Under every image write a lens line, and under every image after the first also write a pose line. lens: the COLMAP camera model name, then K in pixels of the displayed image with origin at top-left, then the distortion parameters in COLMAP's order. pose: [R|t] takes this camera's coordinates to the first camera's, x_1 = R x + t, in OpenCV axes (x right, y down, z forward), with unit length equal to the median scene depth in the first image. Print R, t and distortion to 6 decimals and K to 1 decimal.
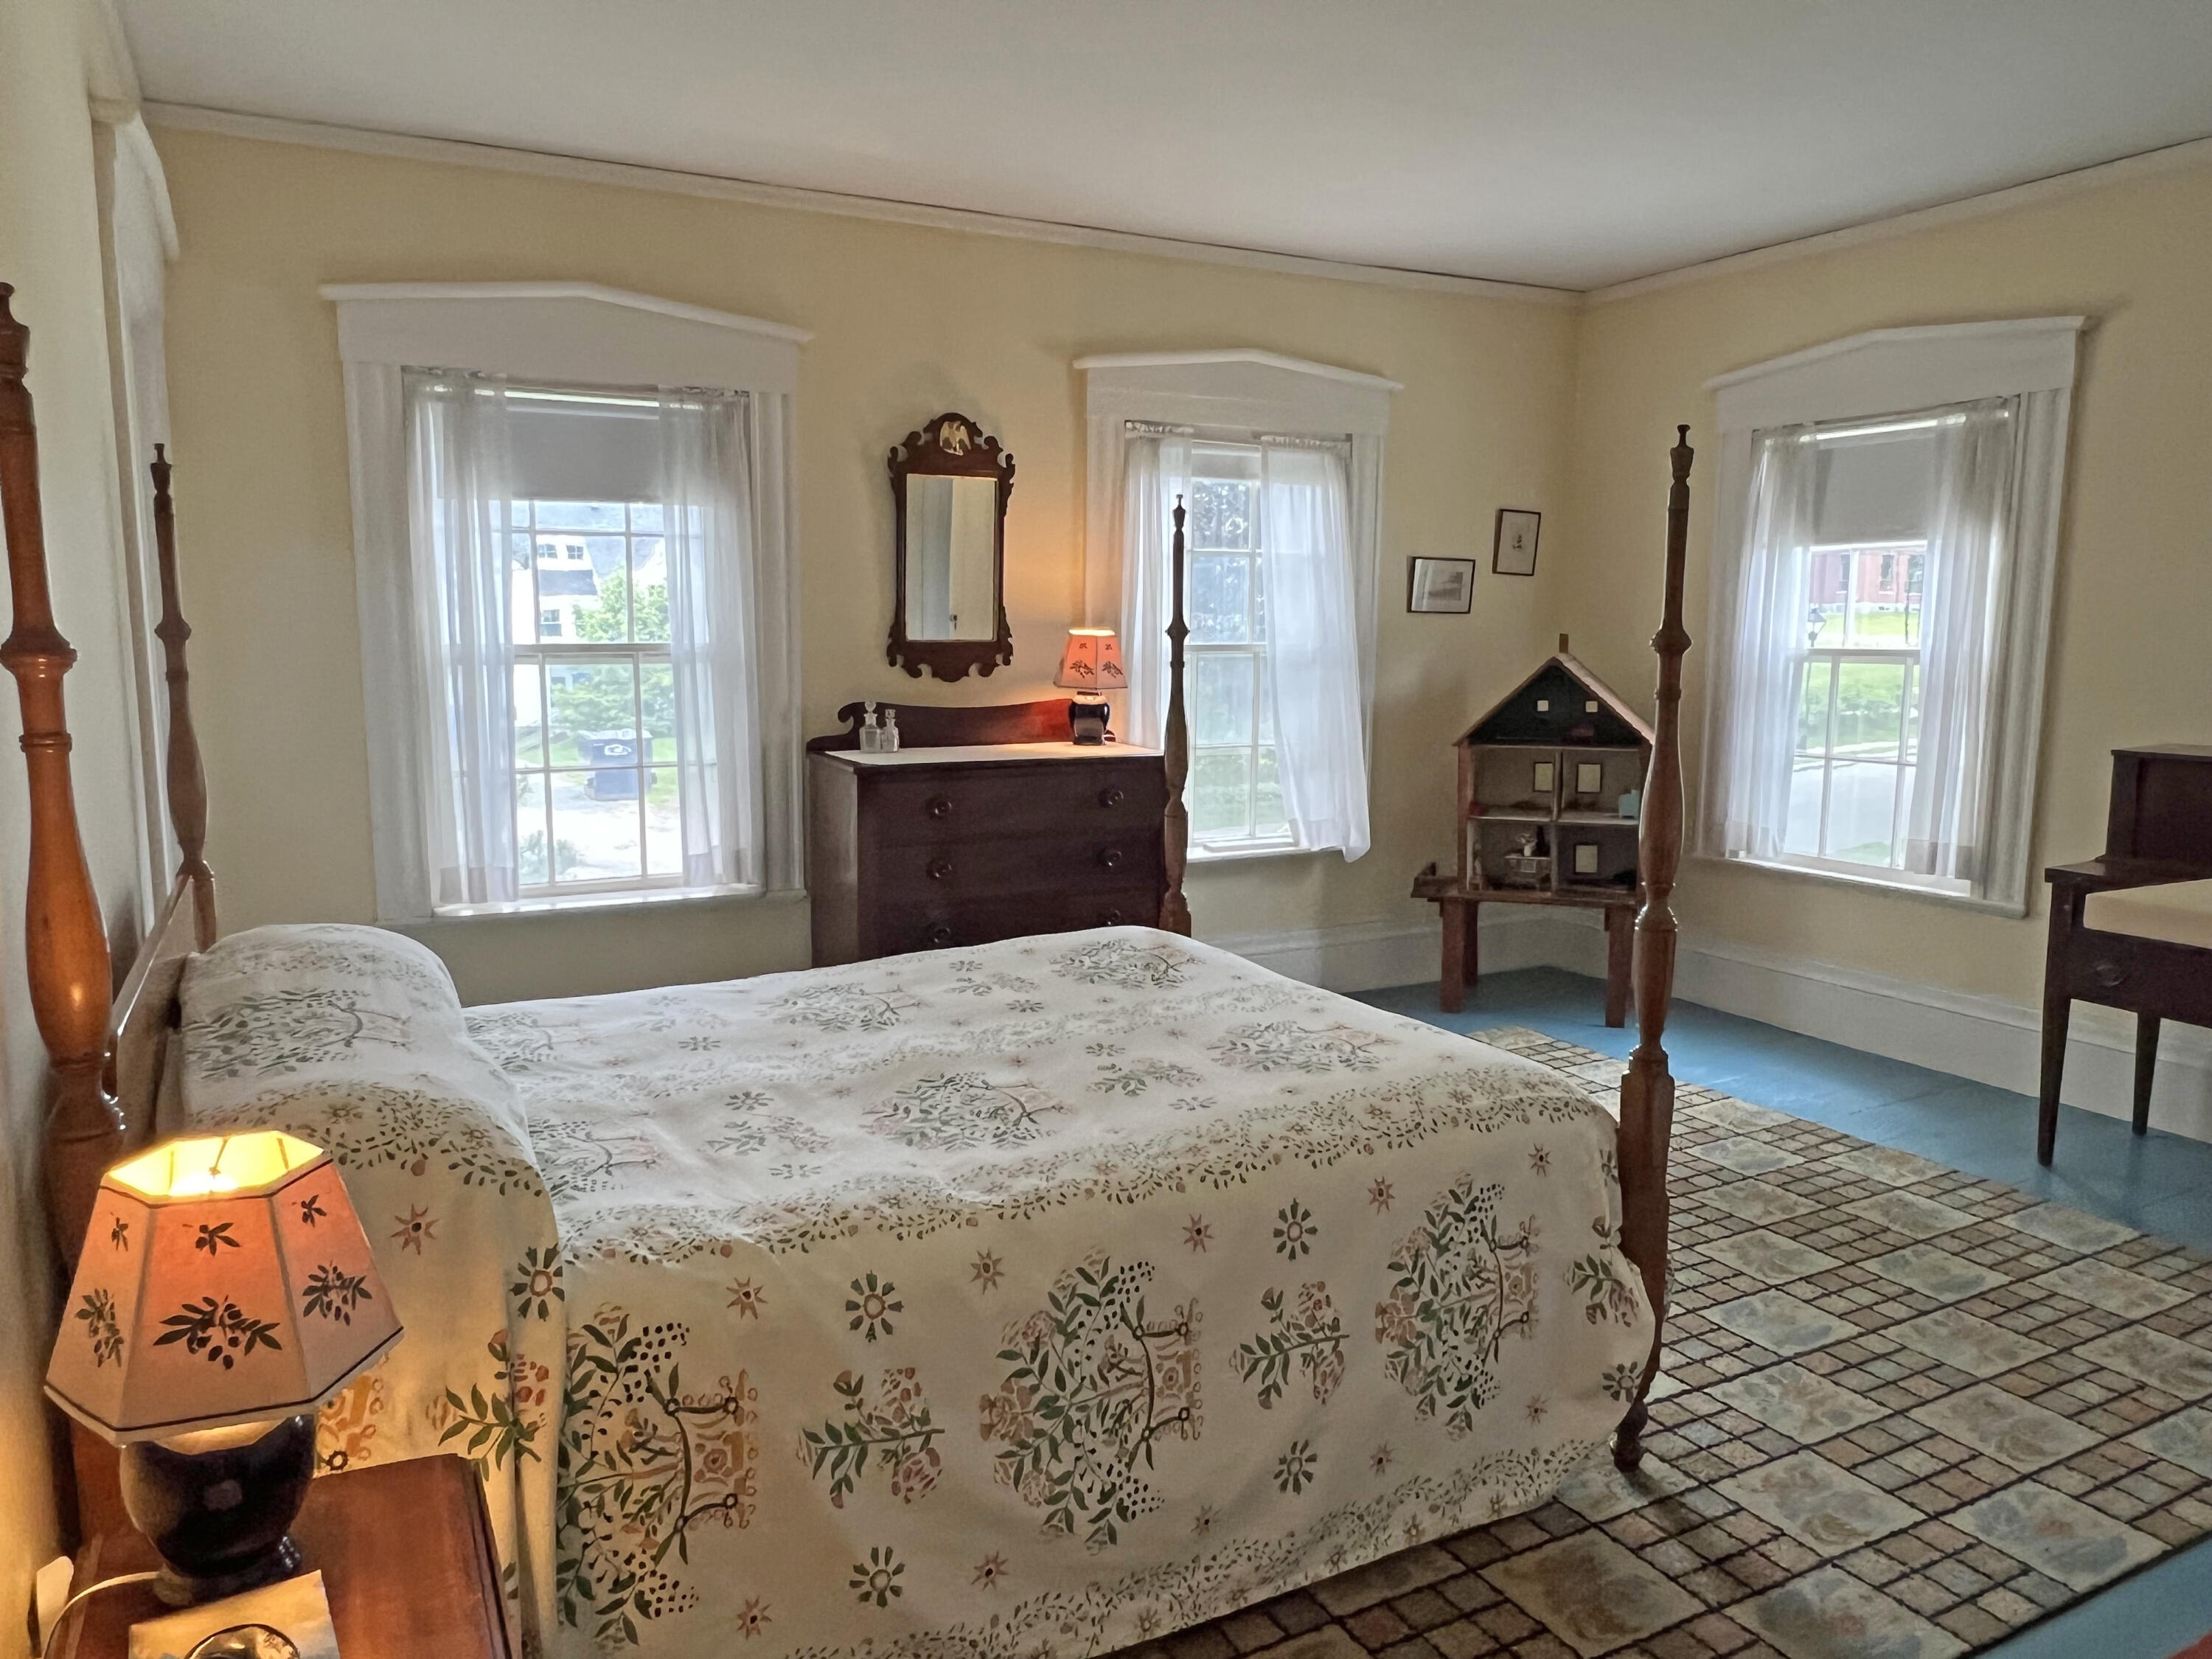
lens RADIAL K [[1498.3, 0, 1098.9], [0, 1498.3, 835.0], [0, 0, 1]] dist [0.001178, -0.003505]
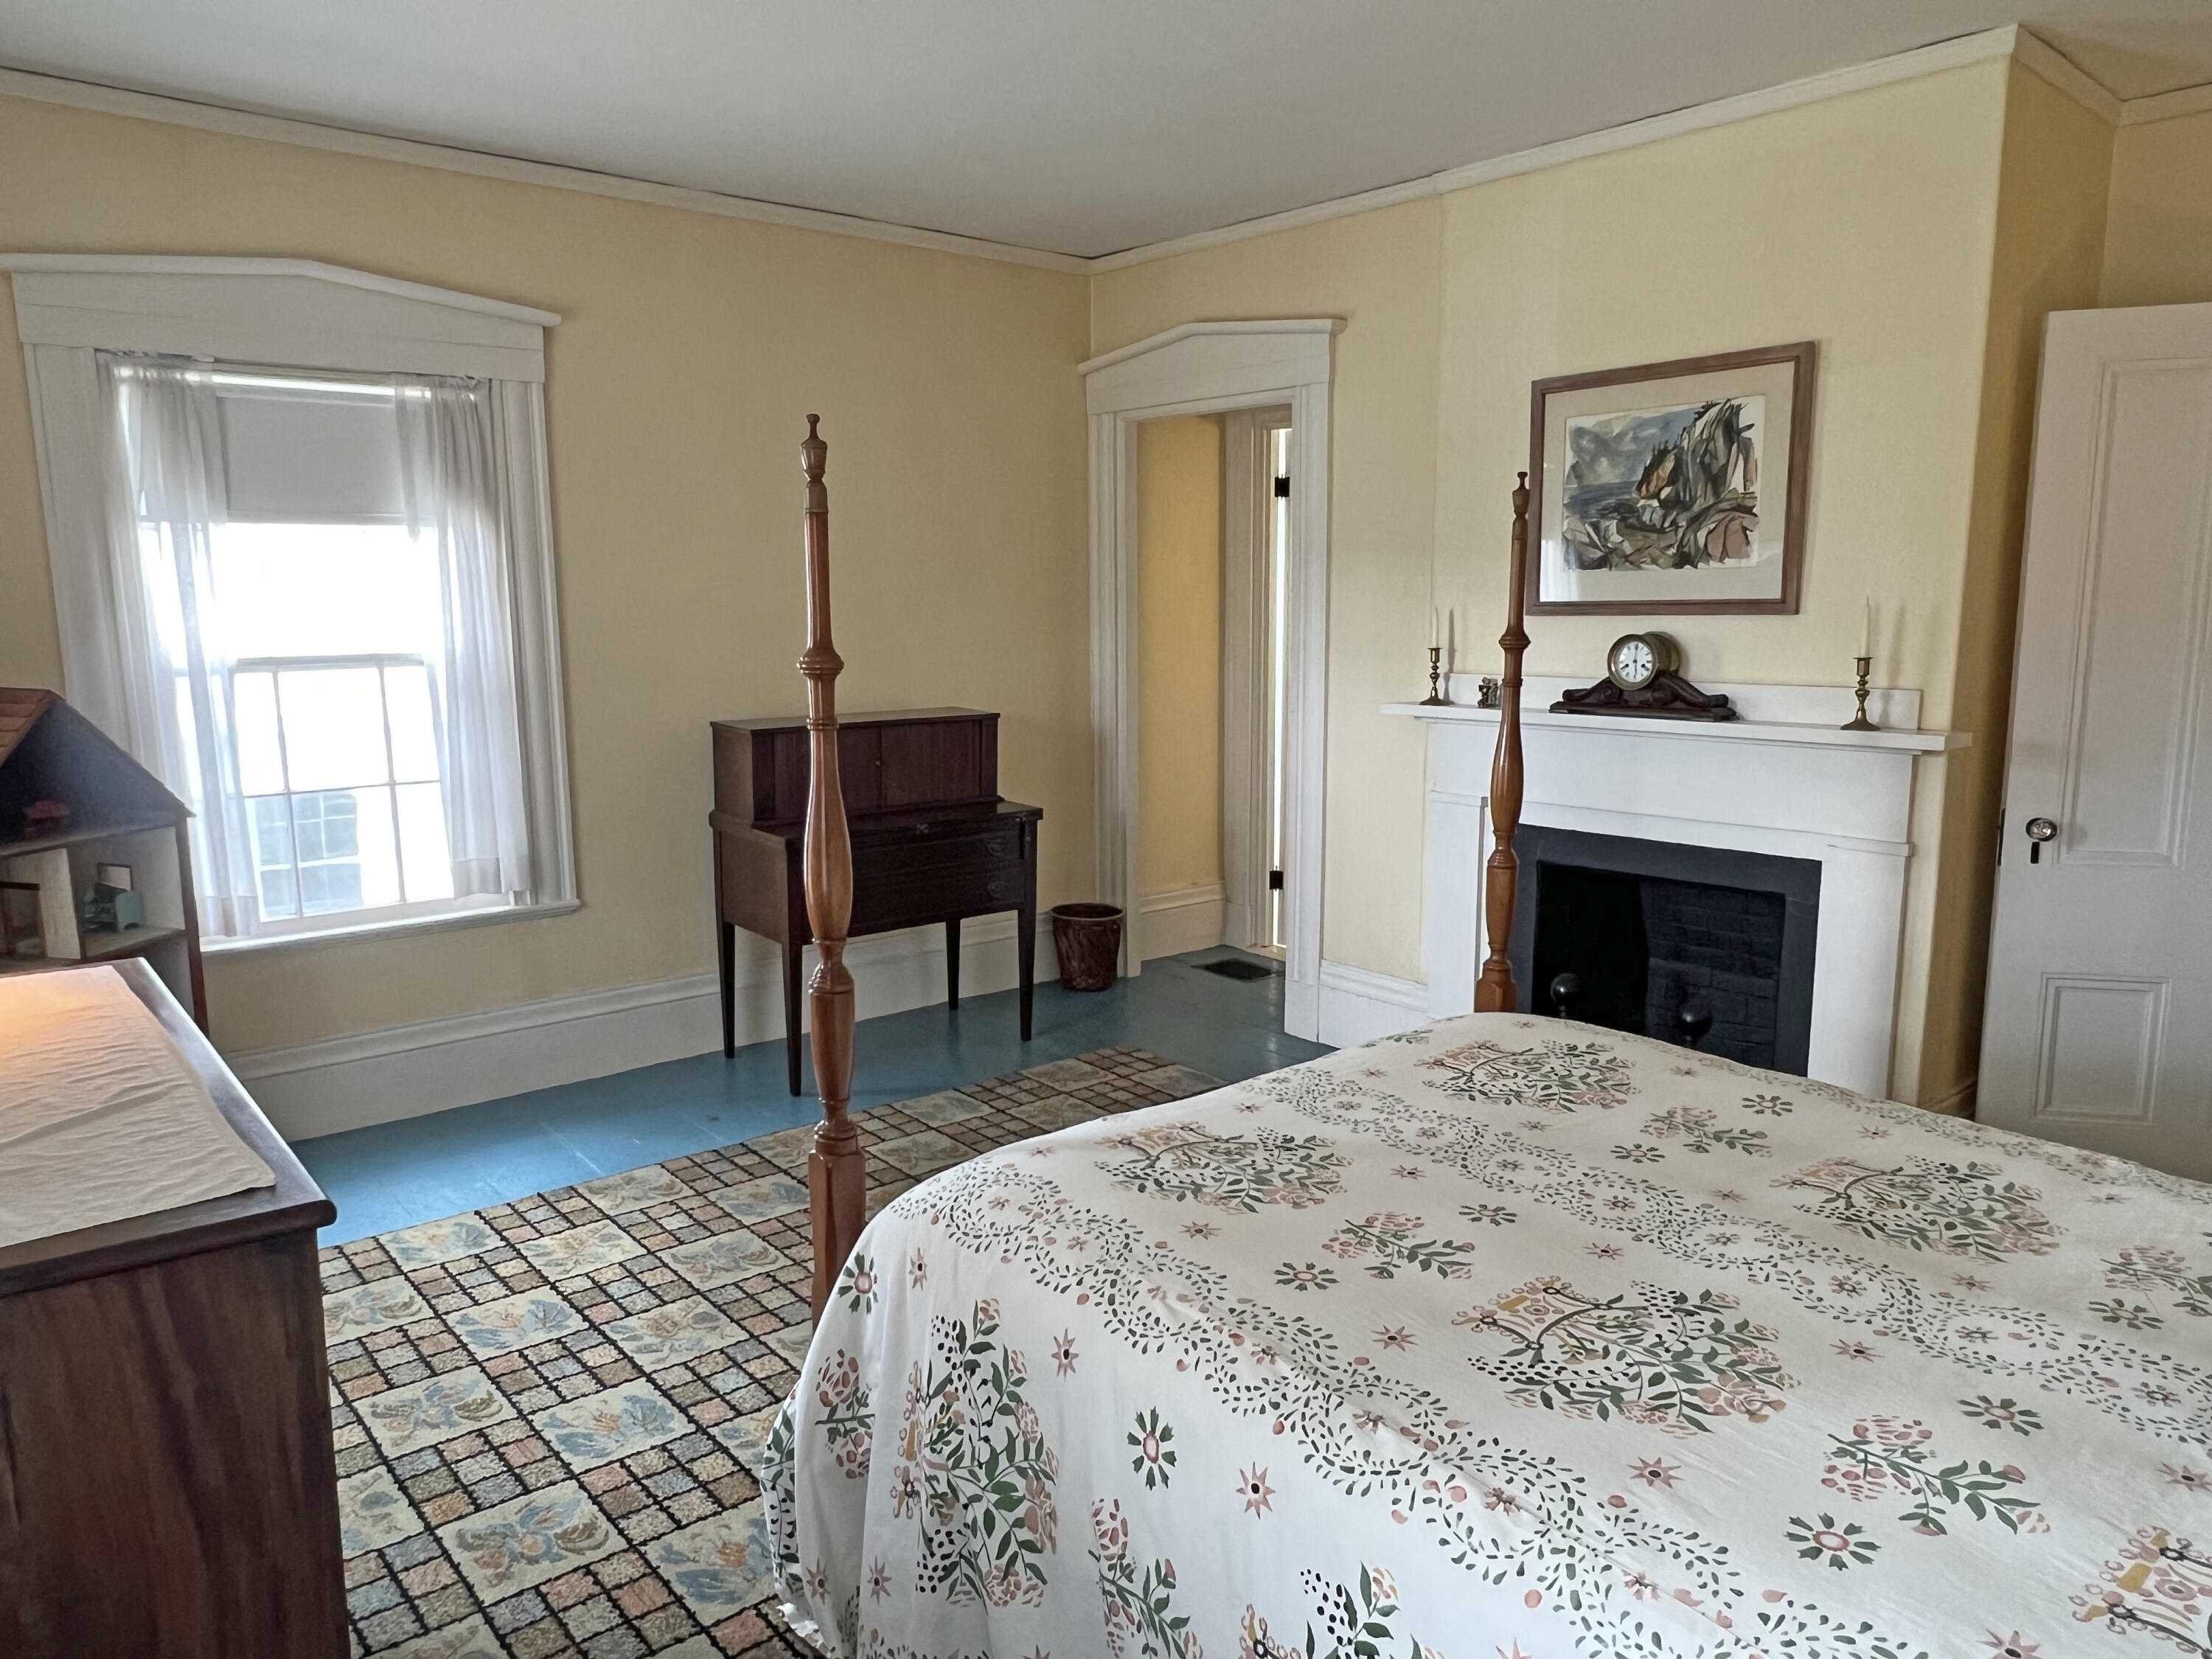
lens RADIAL K [[1498.3, 0, 1101.9], [0, 1498.3, 818.5], [0, 0, 1]] dist [0.001178, -0.003505]
pose [[-0.188666, -0.151687, 0.970256, -0.677609], [0.143516, 0.973133, 0.180044, -0.217813], [-0.971498, 0.173216, -0.161828, 1.305101]]
